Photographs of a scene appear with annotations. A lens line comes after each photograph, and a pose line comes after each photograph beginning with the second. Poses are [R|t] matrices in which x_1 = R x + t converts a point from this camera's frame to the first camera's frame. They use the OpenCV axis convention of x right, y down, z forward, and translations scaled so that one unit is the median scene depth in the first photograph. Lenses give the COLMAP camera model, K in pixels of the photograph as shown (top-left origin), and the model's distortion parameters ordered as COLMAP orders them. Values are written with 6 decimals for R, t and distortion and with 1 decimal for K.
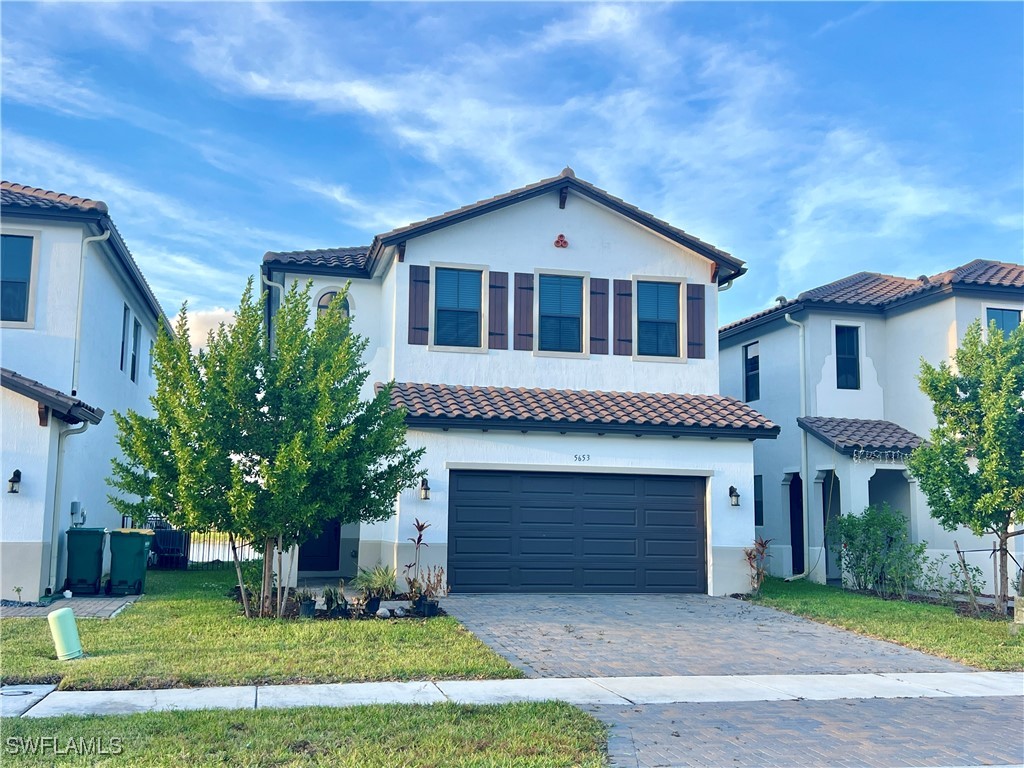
lens RADIAL K [[1038.5, 0, 512.5], [0, 1038.5, 395.6], [0, 0, 1]] dist [0.098100, -0.126639]
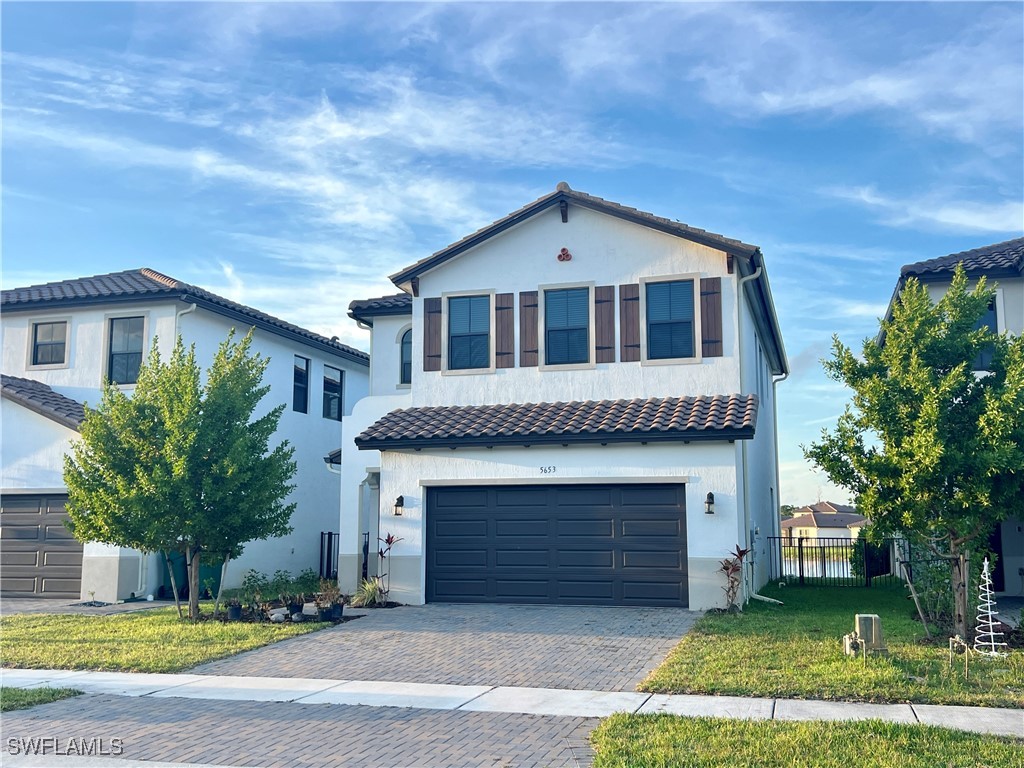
lens RADIAL K [[1049.0, 0, 512.1], [0, 1049.0, 382.9], [0, 0, 1]] dist [0.012981, 0.009181]
pose [[0.866579, -0.085525, -0.491656, 0.489530], [0.071830, 0.996323, -0.046708, 0.018946], [0.493843, 0.005161, 0.869536, 0.092141]]
